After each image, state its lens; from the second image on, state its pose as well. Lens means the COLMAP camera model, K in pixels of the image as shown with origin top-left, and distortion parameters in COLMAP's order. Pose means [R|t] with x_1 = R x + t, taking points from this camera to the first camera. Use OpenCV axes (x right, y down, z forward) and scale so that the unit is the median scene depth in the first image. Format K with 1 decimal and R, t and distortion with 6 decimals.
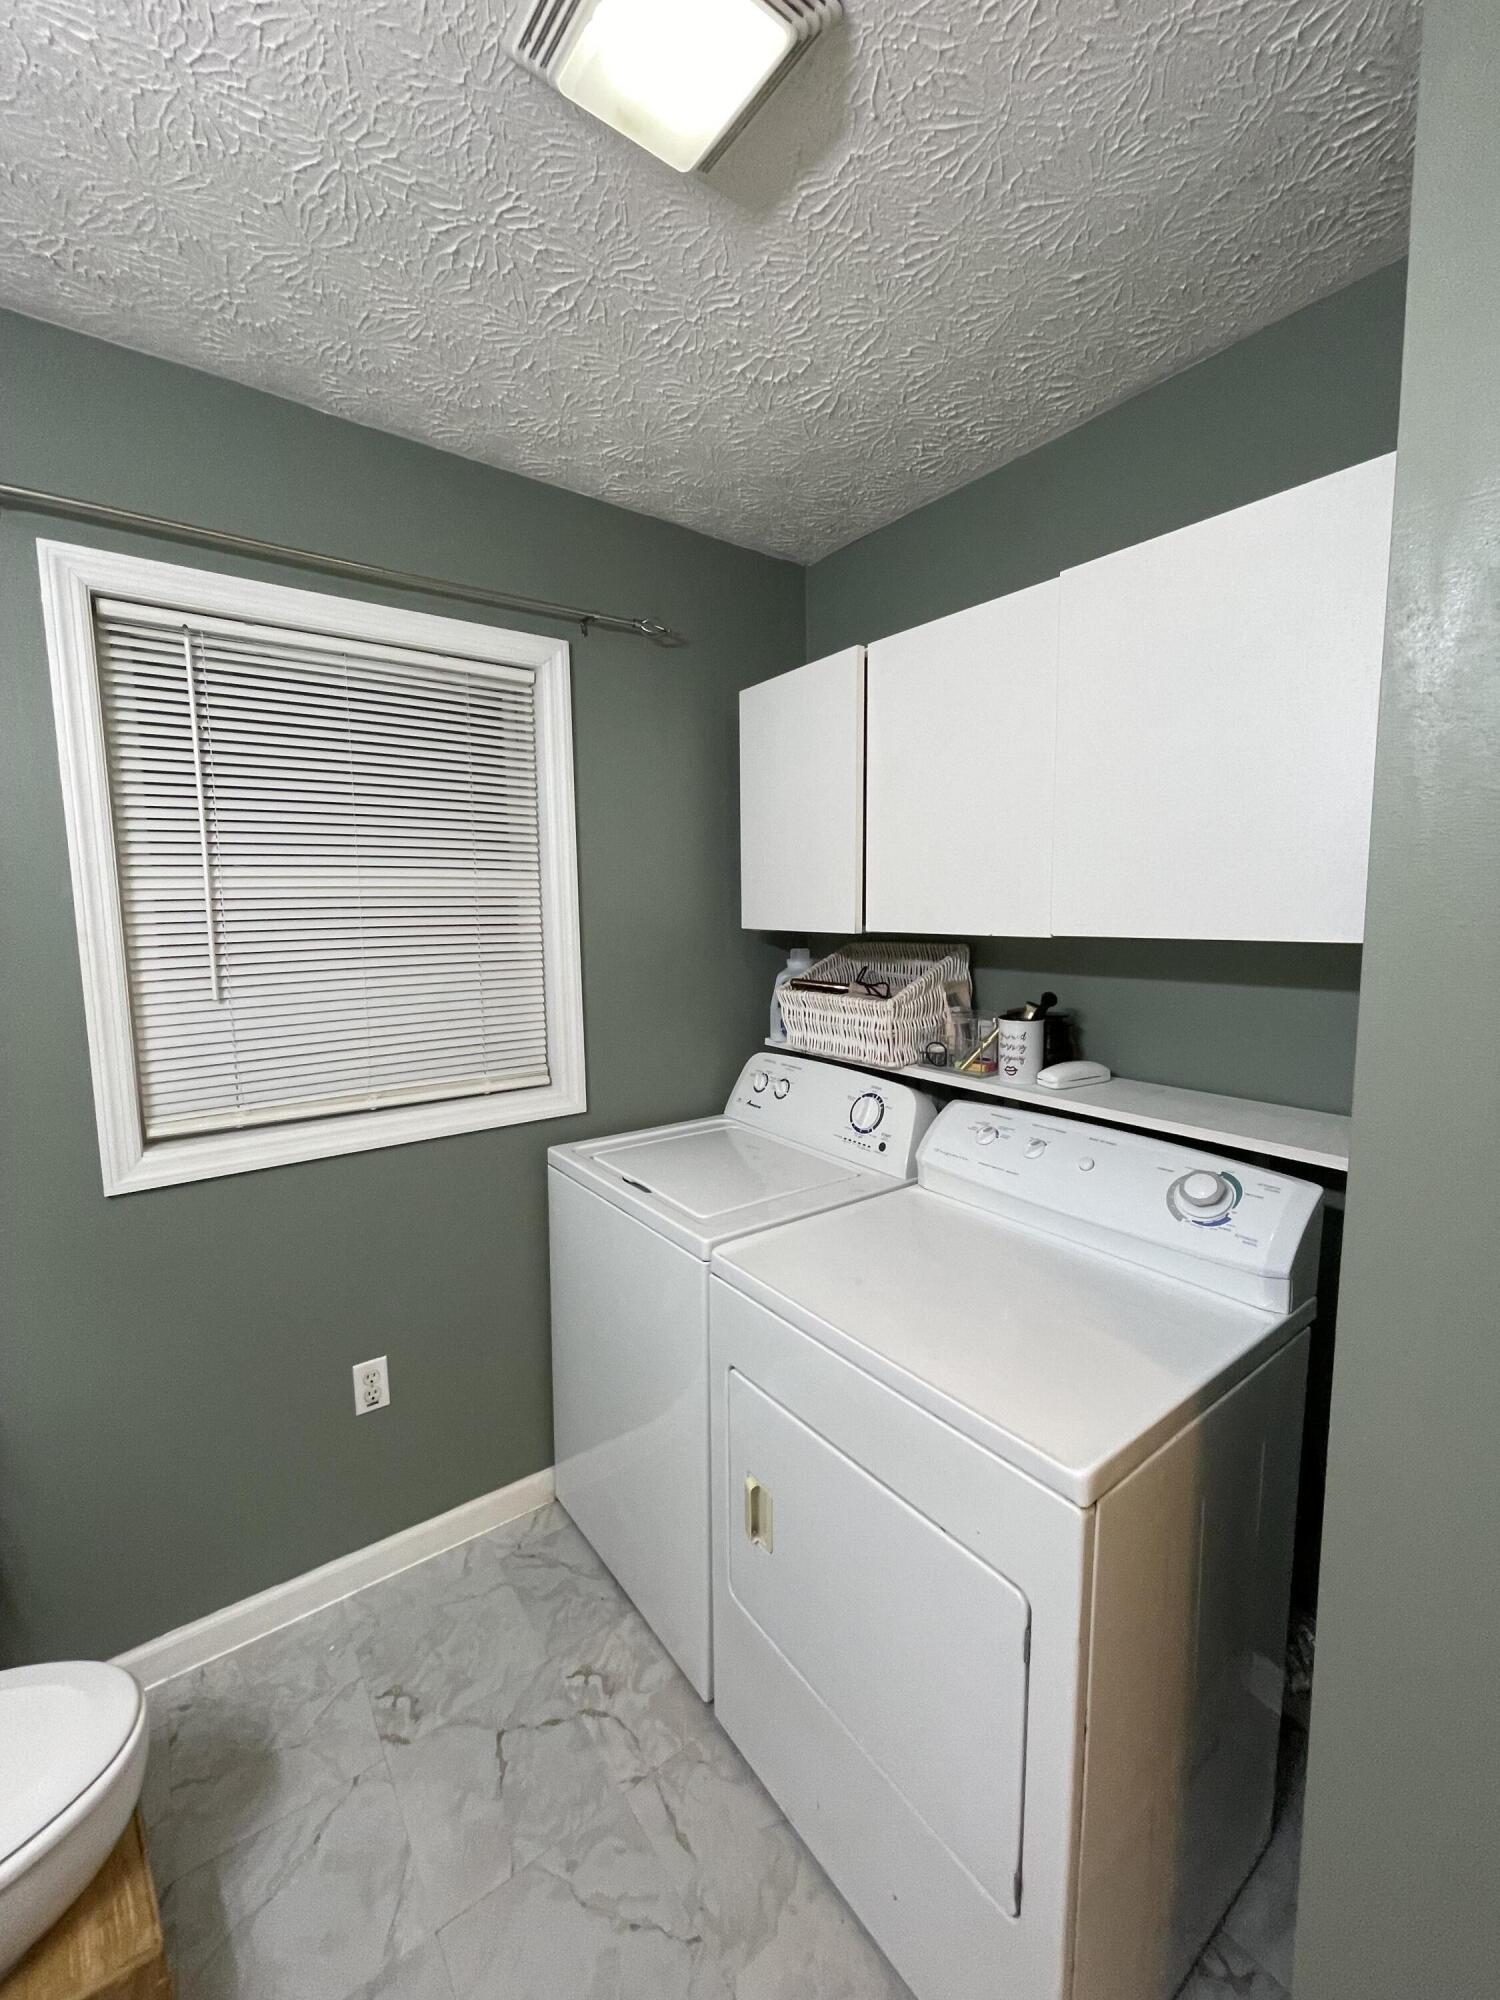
lens RADIAL K [[801.3, 0, 750.0], [0, 801.3, 1000.0], [0, 0, 1]] dist [0.004108, -0.003627]
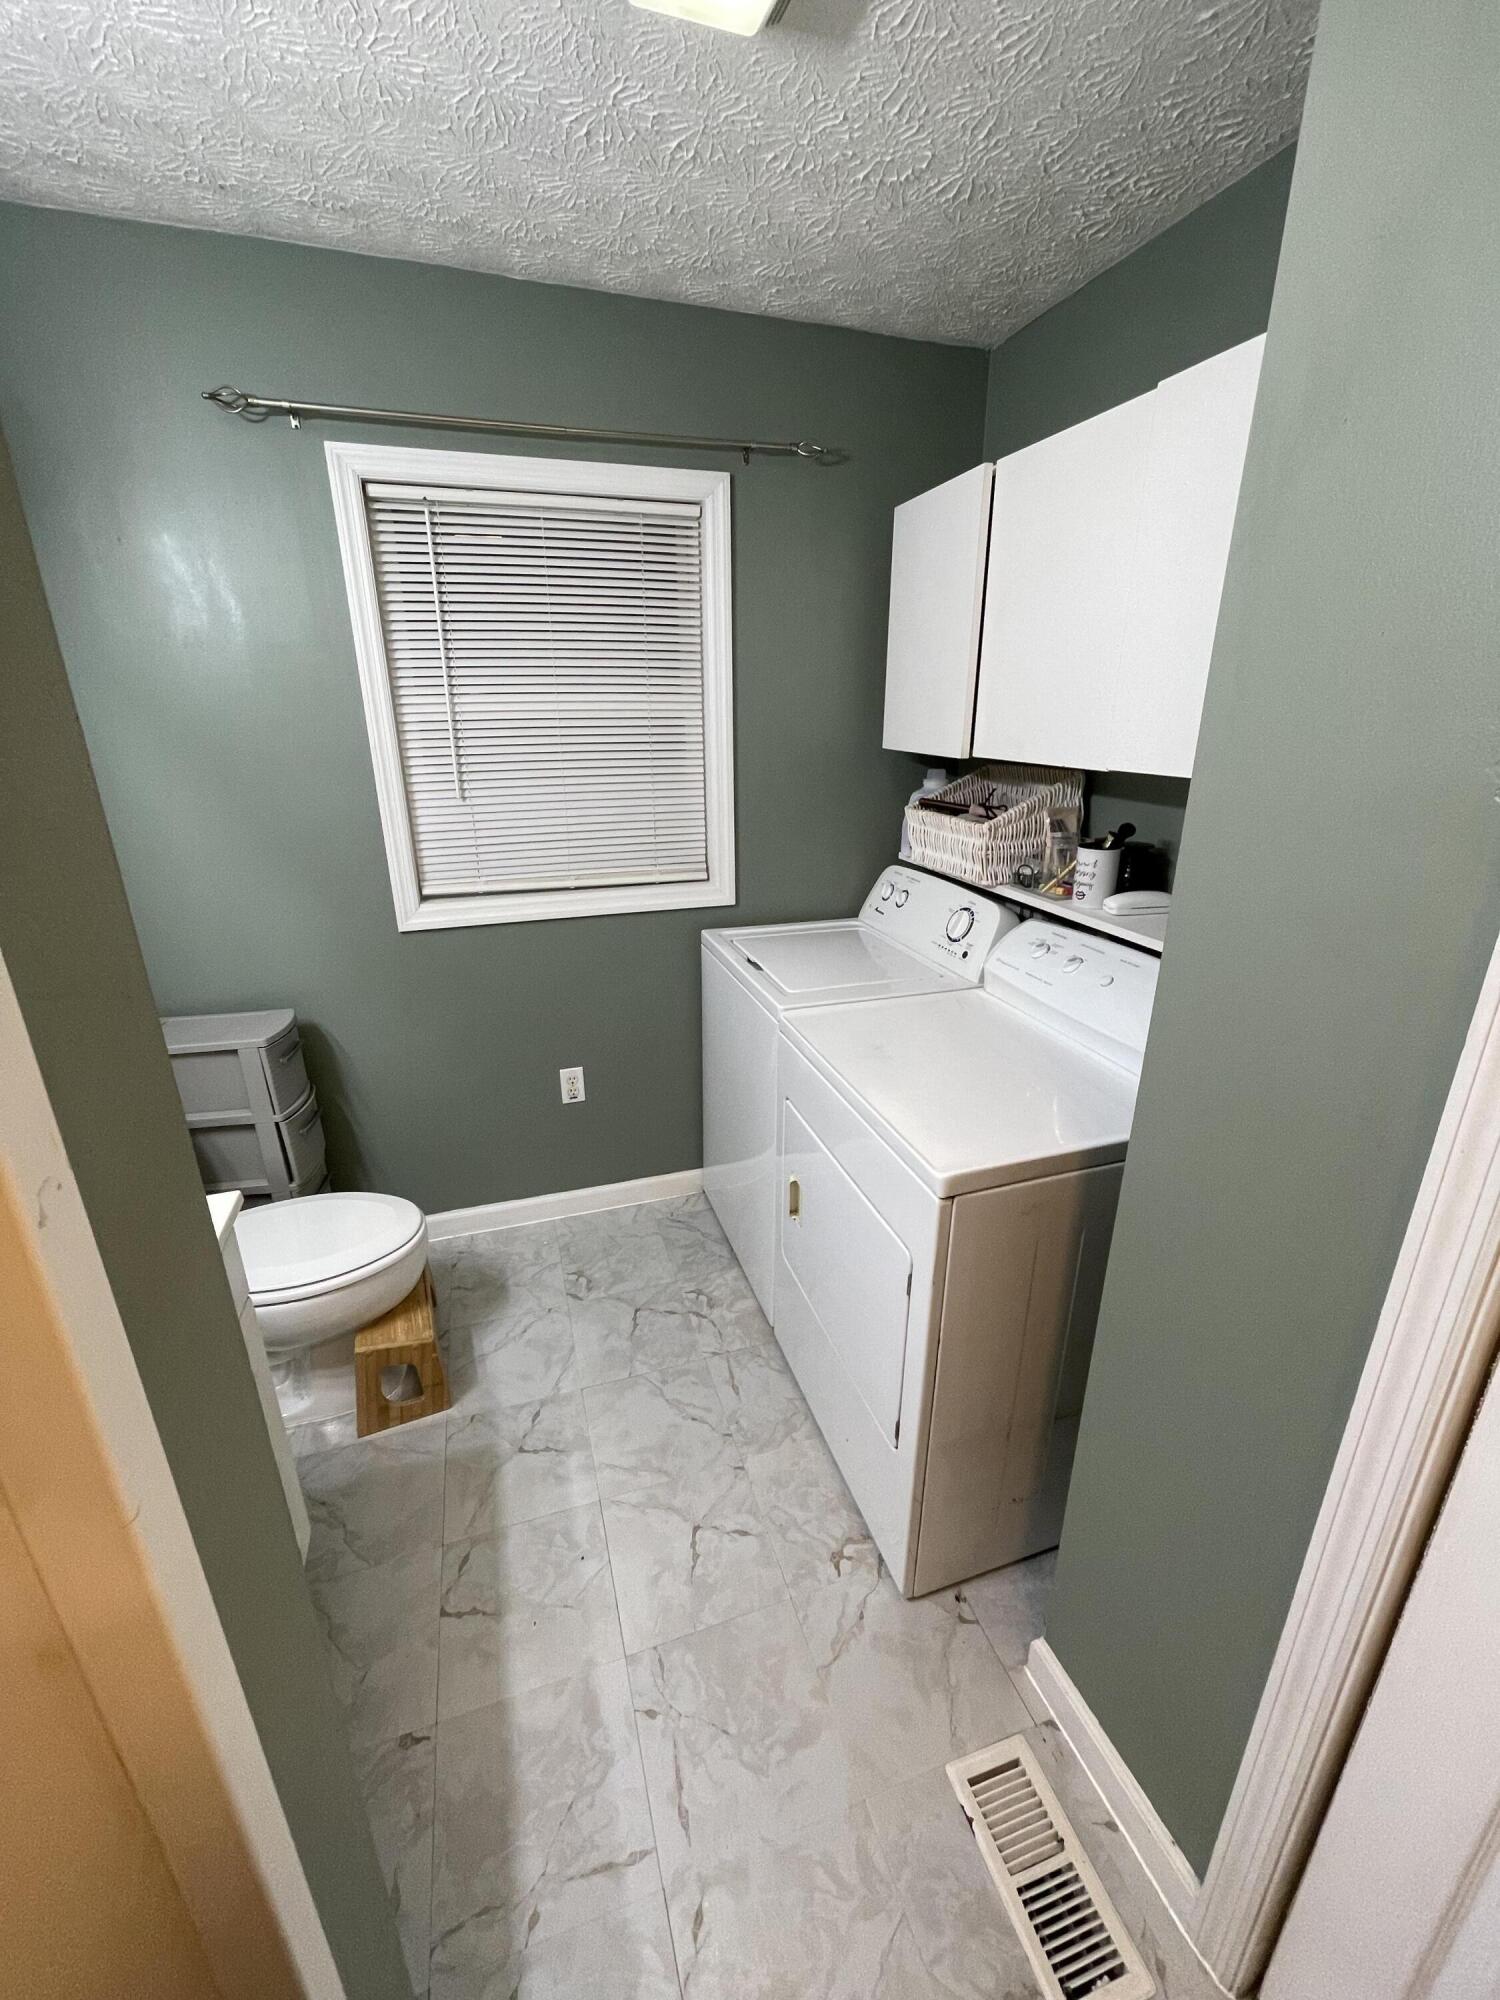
lens RADIAL K [[801.3, 0, 750.0], [0, 801.3, 1000.0], [0, 0, 1]] dist [0.004108, -0.003627]
pose [[0.946781, 0.117211, -0.299780, 0.250523], [-0.043844, 0.969624, 0.240640, -0.016411], [0.318880, -0.214690, 0.923160, -0.179466]]
